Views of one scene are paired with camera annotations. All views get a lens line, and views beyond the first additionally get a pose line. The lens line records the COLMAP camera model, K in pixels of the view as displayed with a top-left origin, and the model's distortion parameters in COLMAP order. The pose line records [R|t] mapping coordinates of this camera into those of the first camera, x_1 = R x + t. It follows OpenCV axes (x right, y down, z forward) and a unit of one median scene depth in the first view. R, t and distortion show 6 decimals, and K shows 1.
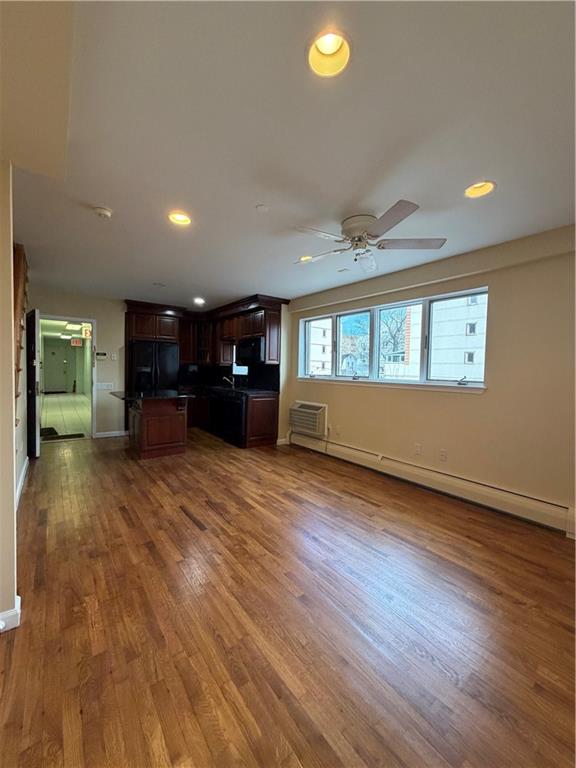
lens RADIAL K [[307.1, 0, 287.7], [0, 307.1, 381.2], [0, 0, 1]] dist [-0.006442, 0.000180]
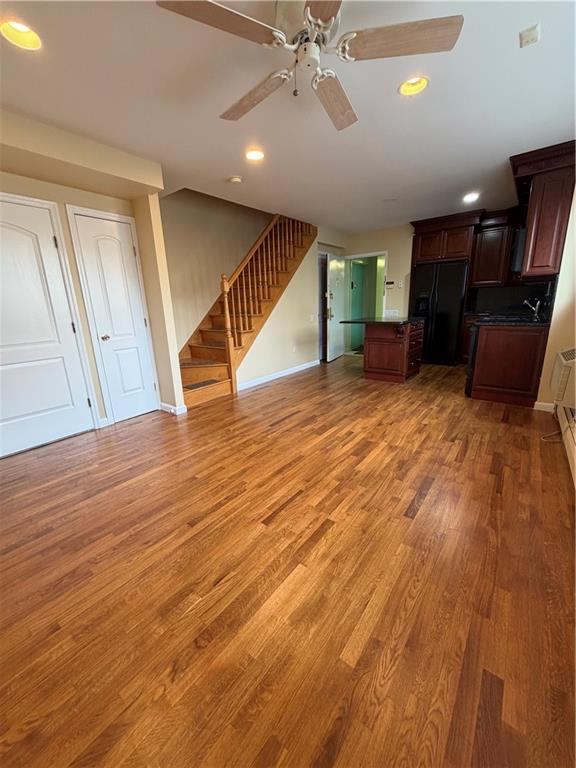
lens RADIAL K [[307.1, 0, 288.8], [0, 307.1, 380.7], [0, 0, 1]] dist [-0.006442, 0.000180]
pose [[0.253869, 0.211364, -0.943862, 0.598811], [0.000127, 0.975825, 0.218555, 0.019484], [0.967239, -0.055604, 0.247705, 0.520380]]
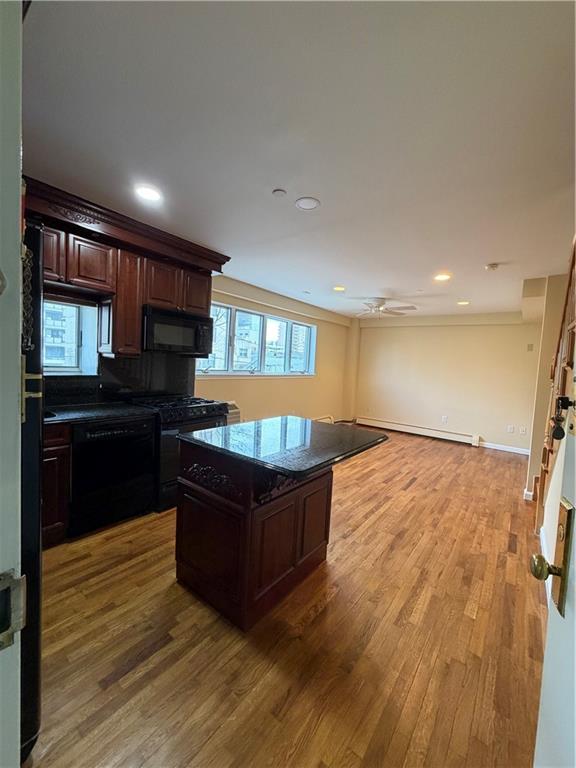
lens RADIAL K [[307.1, 0, 286.4], [0, 307.1, 379.2], [0, 0, 1]] dist [-0.006442, 0.000180]
pose [[-0.250230, -0.088309, 0.964151, -1.074523], [-0.018885, 0.996087, 0.086333, -0.101128], [-0.968002, 0.003395, -0.250919, 1.378859]]
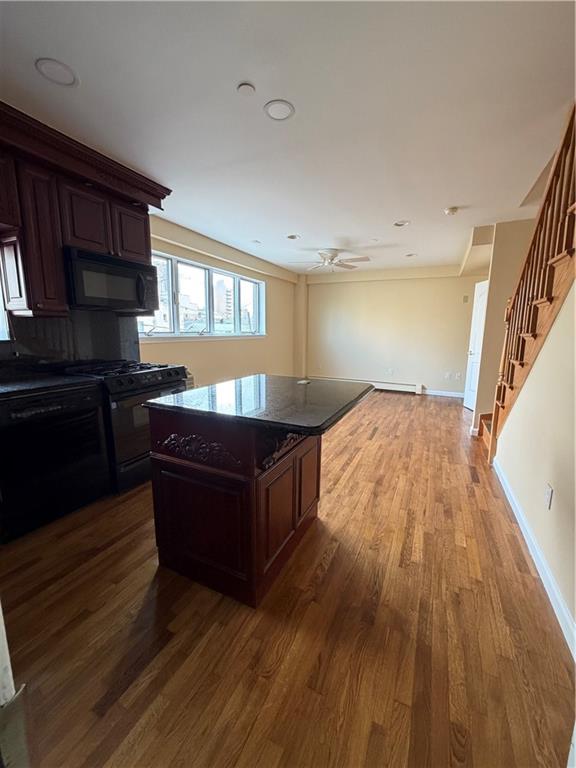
lens RADIAL K [[307.1, 0, 288.0], [0, 307.1, 380.8], [0, 0, 1]] dist [-0.006442, 0.000180]
pose [[-0.447809, -0.174124, 0.877011, -0.987997], [0.015384, 0.979209, 0.202269, -0.069669], [-0.893997, 0.104070, -0.435819, 1.429657]]
